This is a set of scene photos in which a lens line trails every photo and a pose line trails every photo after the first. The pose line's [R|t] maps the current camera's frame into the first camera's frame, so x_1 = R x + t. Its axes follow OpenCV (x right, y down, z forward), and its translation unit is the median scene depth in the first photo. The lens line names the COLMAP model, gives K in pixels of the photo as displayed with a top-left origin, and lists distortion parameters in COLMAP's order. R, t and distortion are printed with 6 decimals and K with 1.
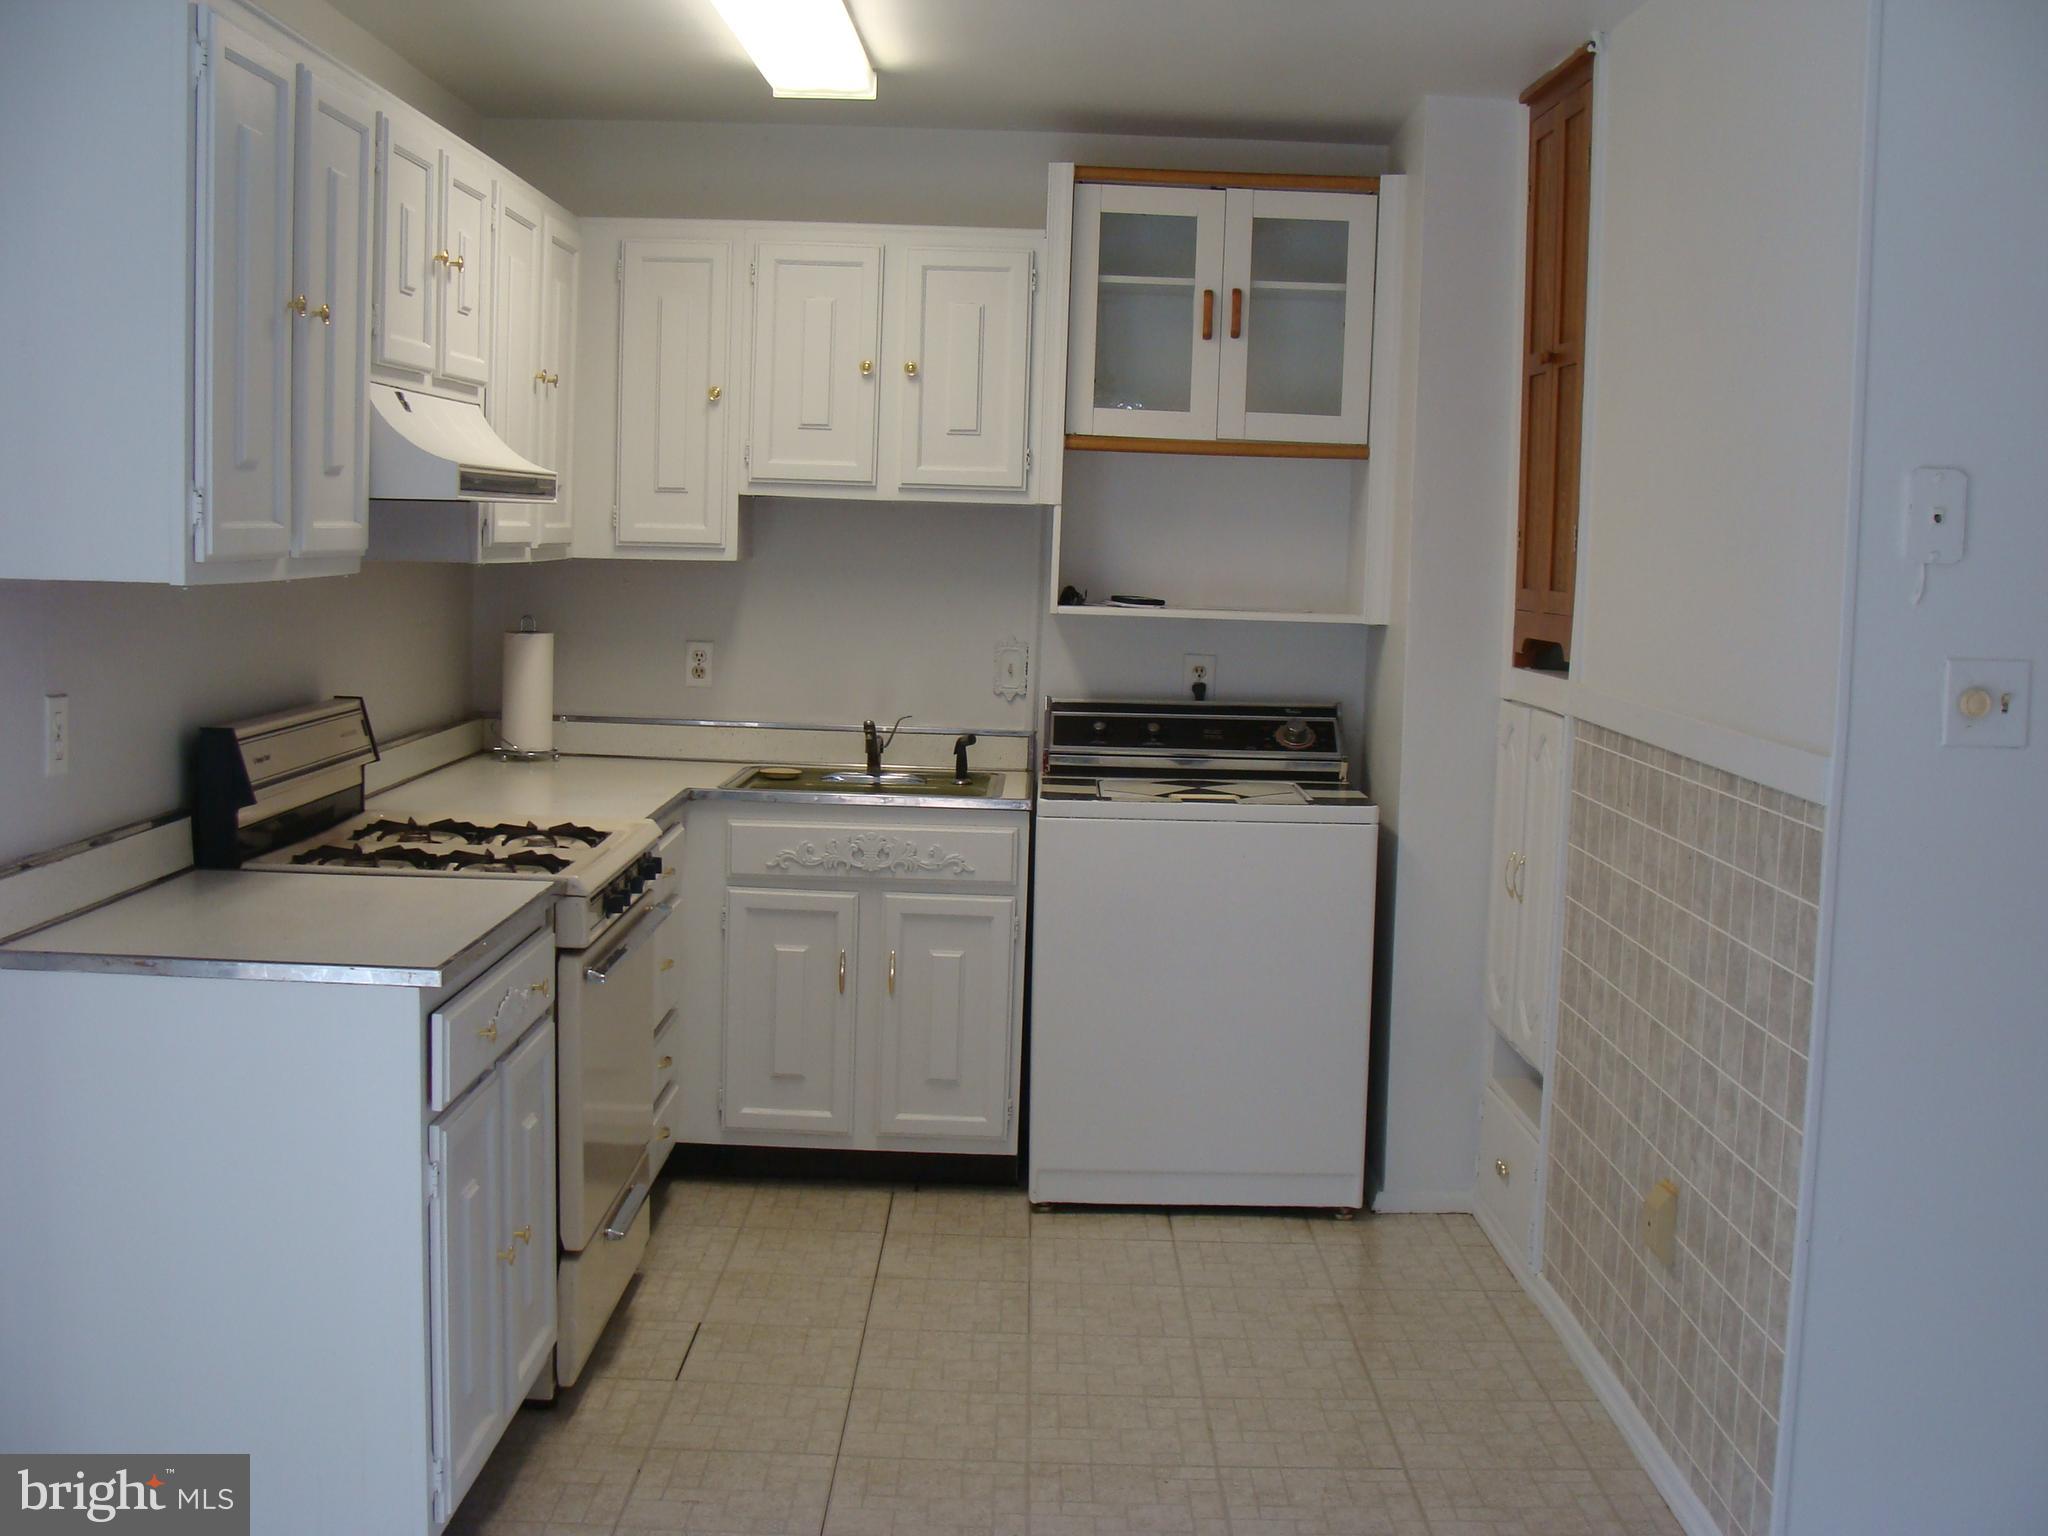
lens RADIAL K [[2311.5, 0, 1066.1], [0, 2311.5, 806.2], [0, 0, 1]] dist [-0.202398, 0.259312]
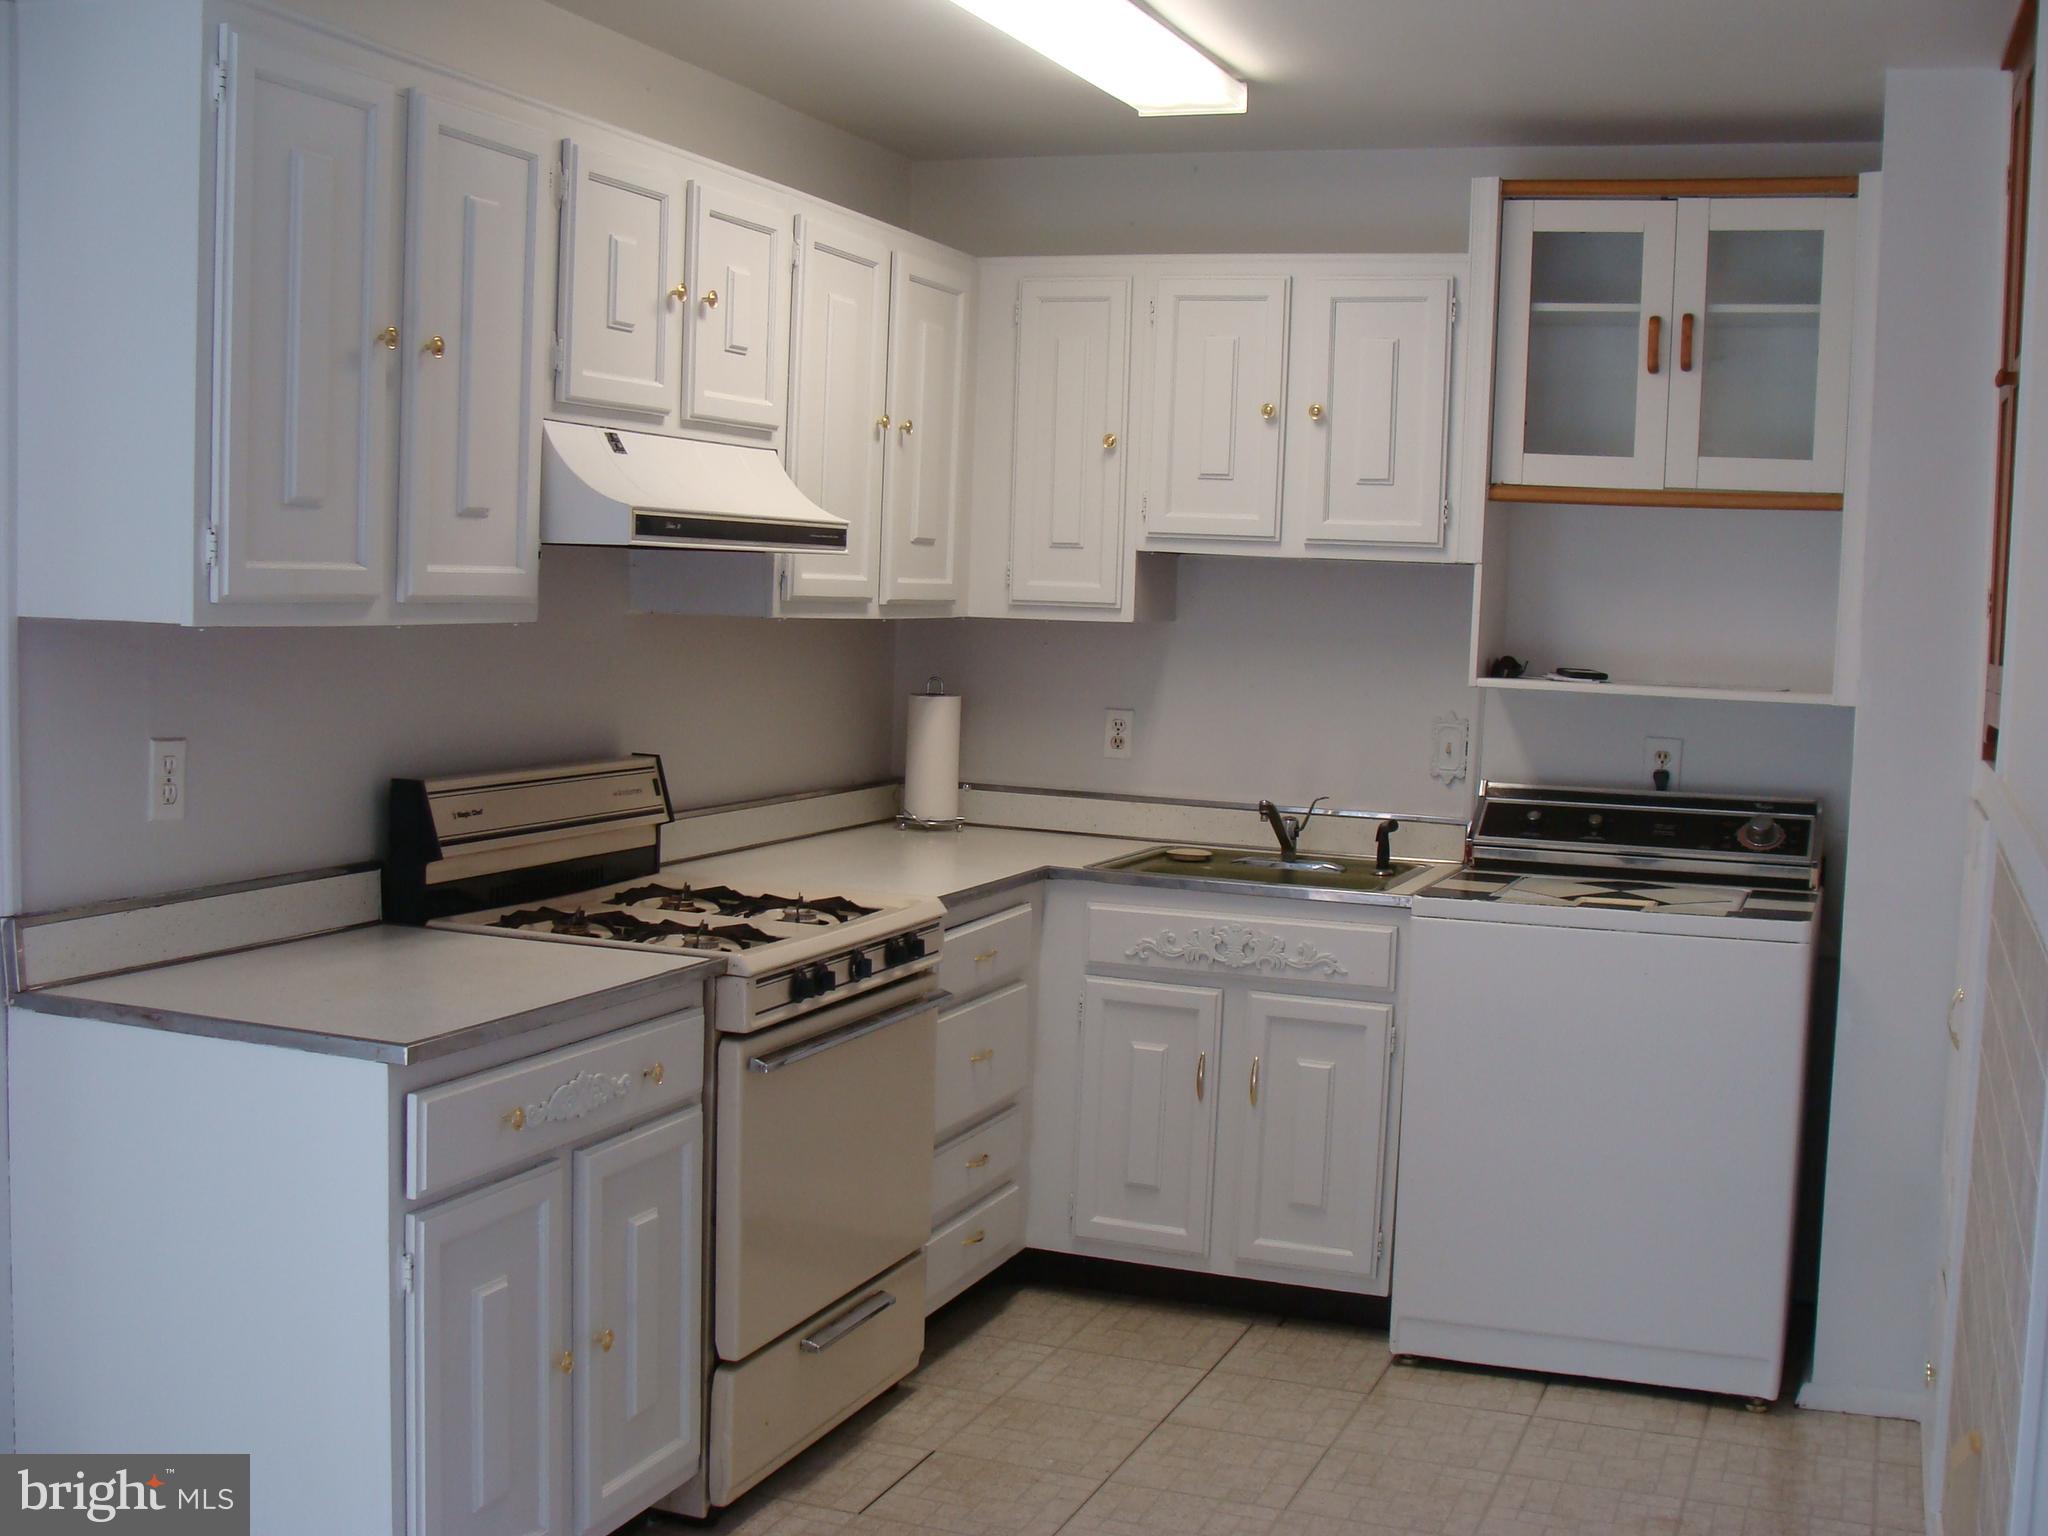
lens RADIAL K [[2311.5, 0, 1066.1], [0, 2311.5, 806.2], [0, 0, 1]] dist [-0.202398, 0.259312]
pose [[0.935766, 0.034000, -0.350979, 0.162898], [-0.046291, 0.998571, -0.026686, -0.007170], [0.349570, 0.041219, 0.936003, 0.128002]]
